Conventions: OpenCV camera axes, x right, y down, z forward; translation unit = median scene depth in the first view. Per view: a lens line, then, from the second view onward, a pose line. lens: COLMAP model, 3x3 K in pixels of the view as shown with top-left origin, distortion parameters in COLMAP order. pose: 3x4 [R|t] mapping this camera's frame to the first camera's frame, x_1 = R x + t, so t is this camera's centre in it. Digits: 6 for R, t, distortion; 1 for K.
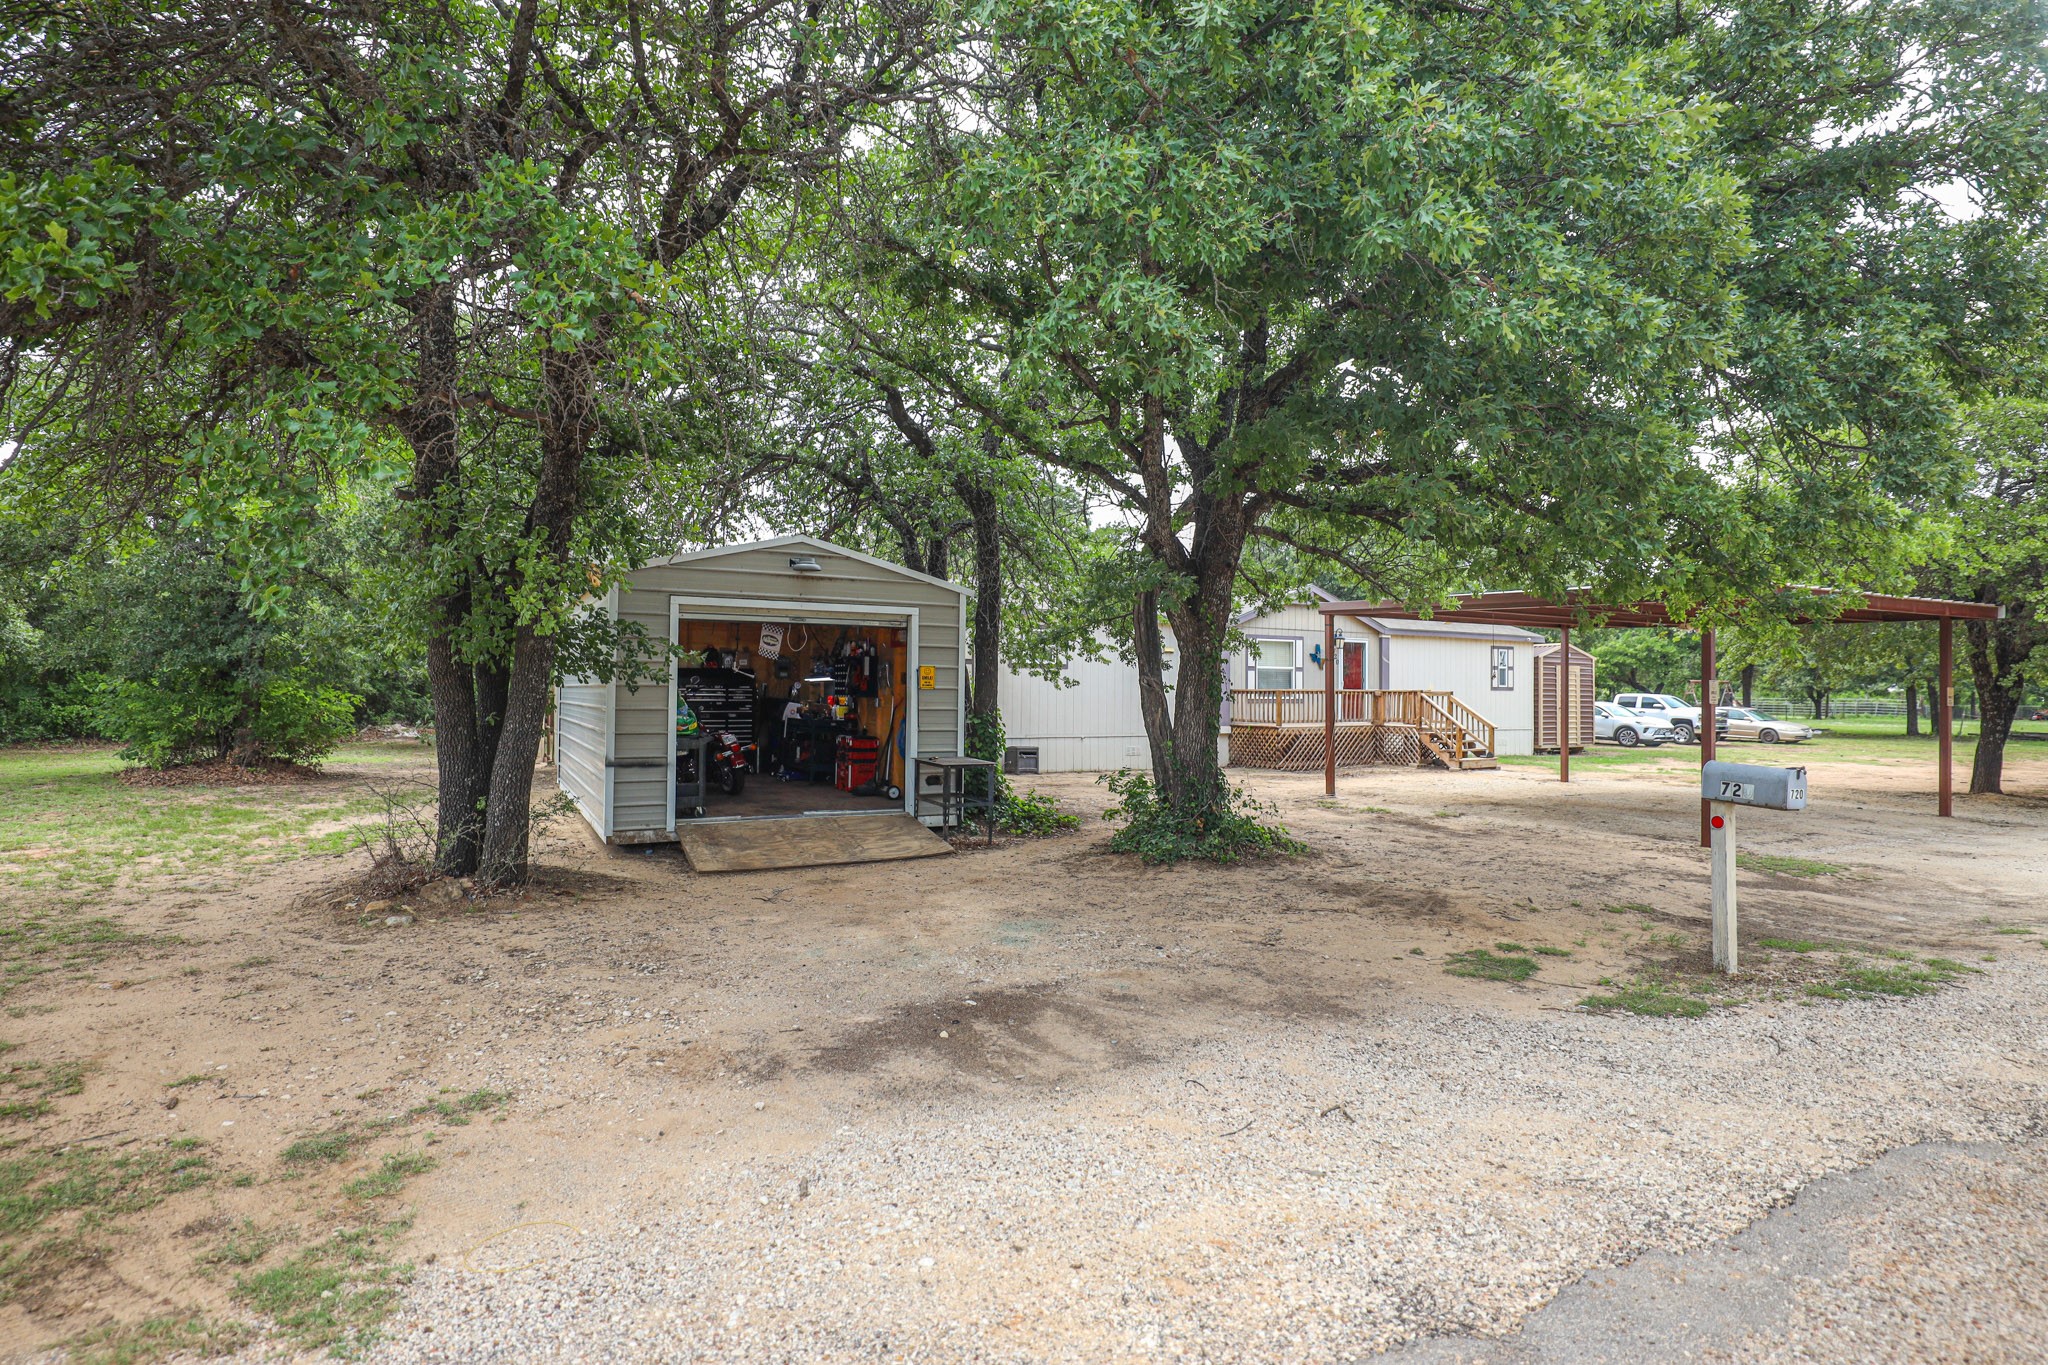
lens RADIAL K [[1053.5, 0, 1024.0], [0, 1053.5, 682.5], [0, 0, 1]] dist [0.000447, 0.000018]
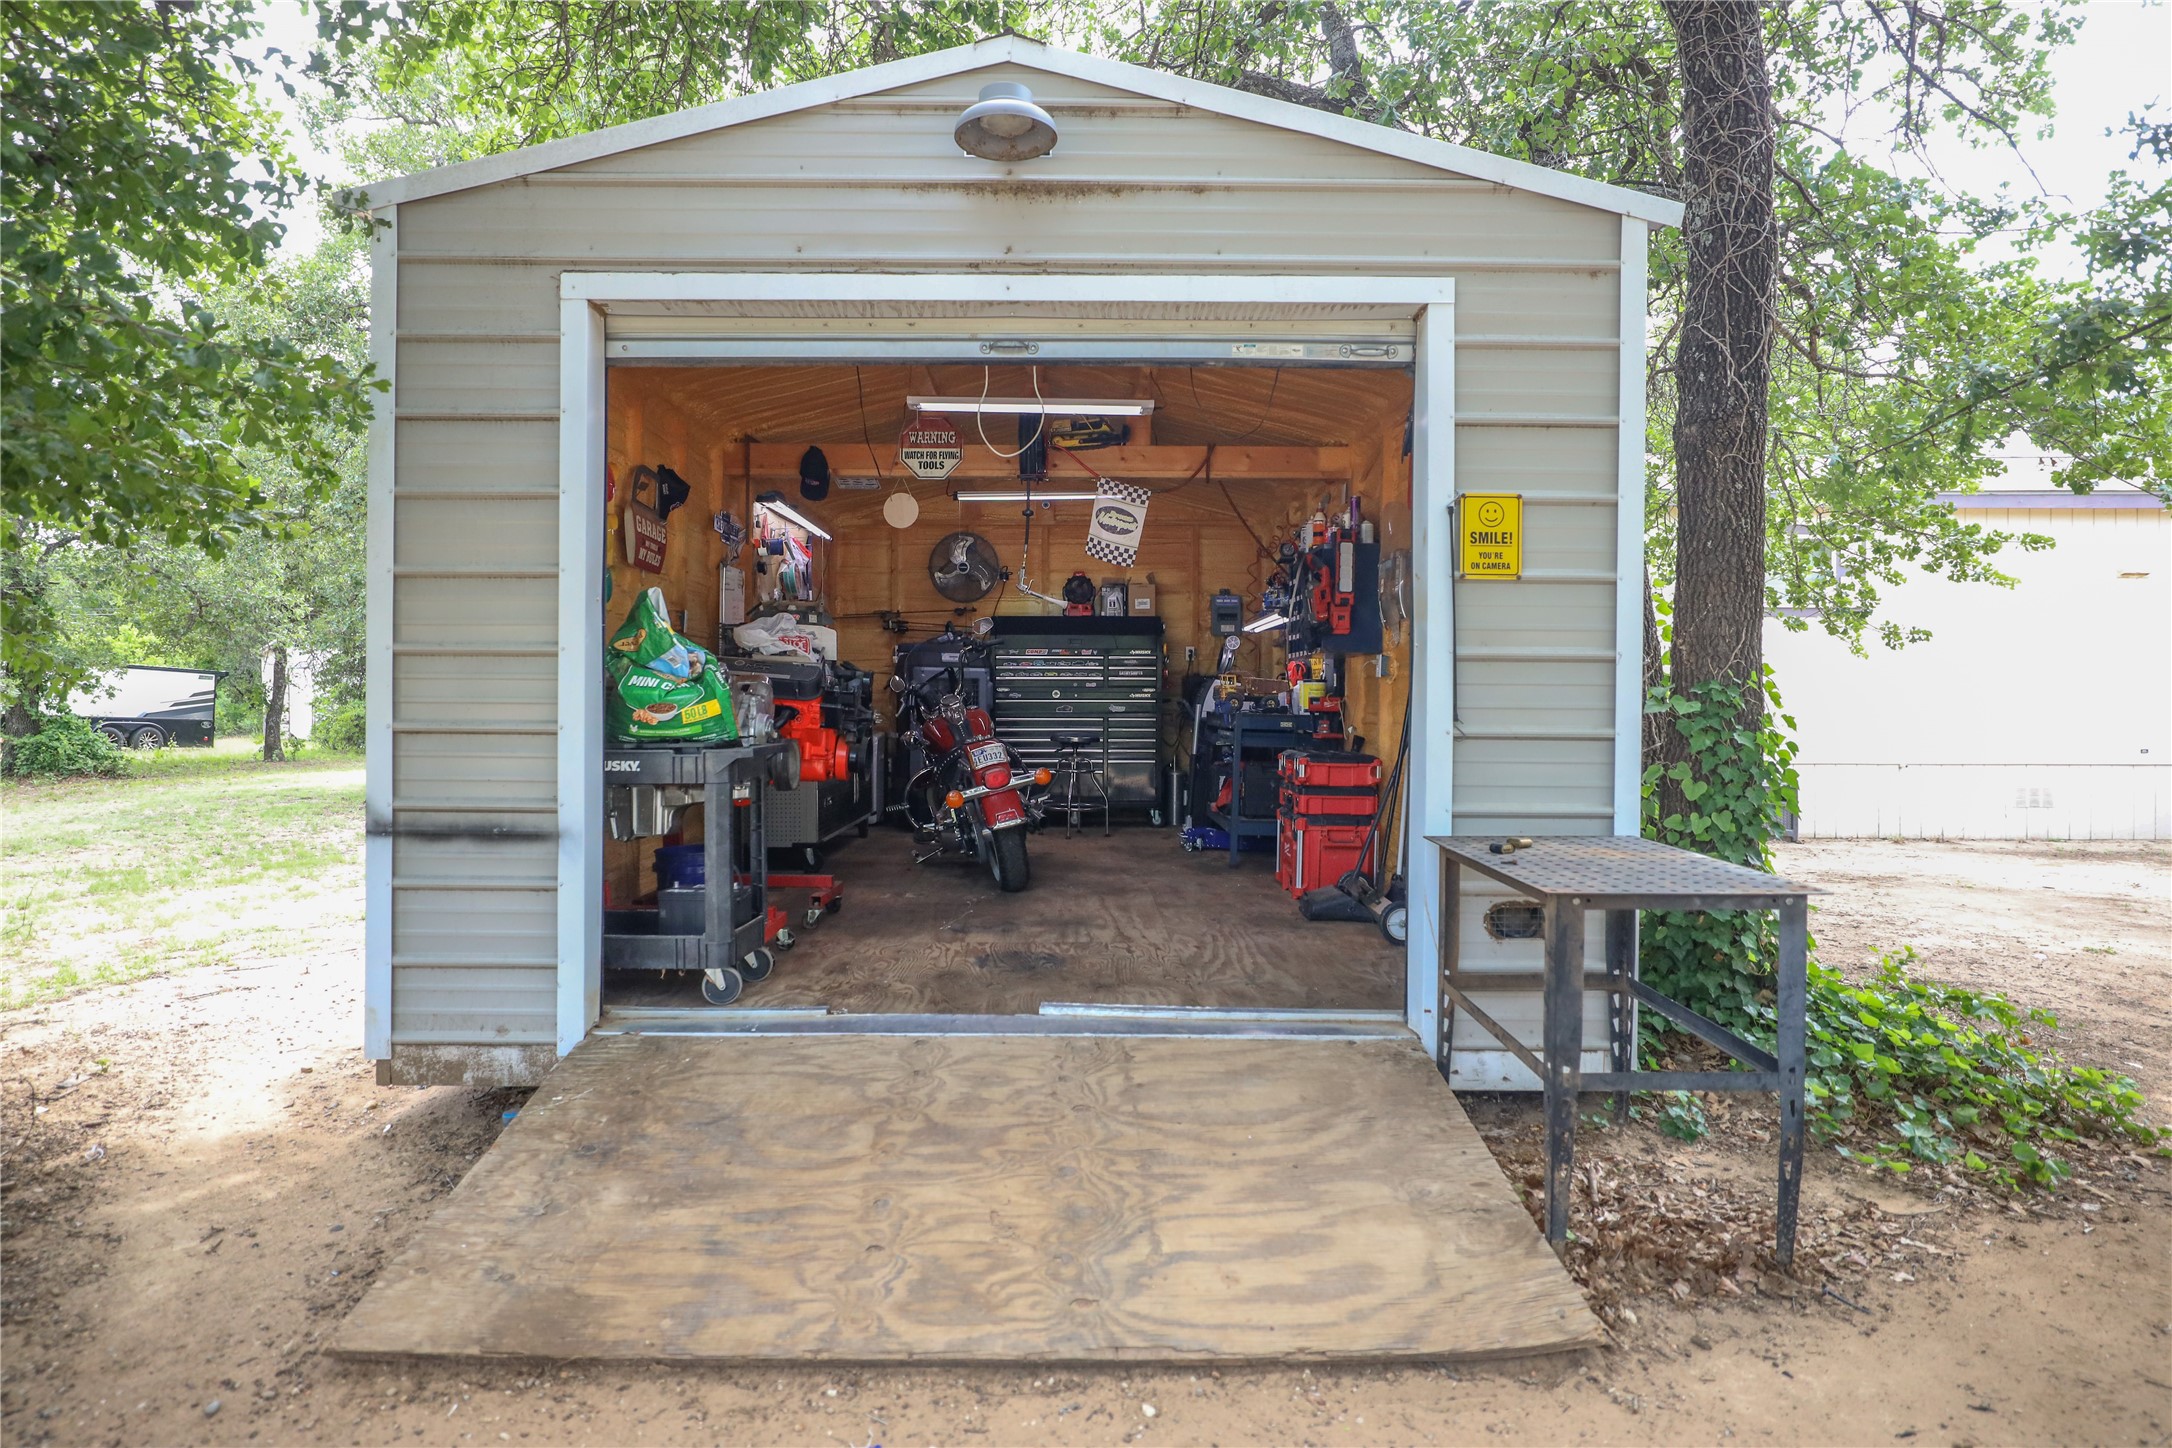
lens RADIAL K [[1162.9, 0, 1083.9], [0, 1162.9, 712.7], [0, 0, 1]] dist [-0.013068, 0.000863]
pose [[0.884266, -0.001667, -0.466980, -0.040173], [0.007840, 0.999906, 0.011278, 0.031679], [0.466917, -0.013634, 0.884196, 0.609065]]
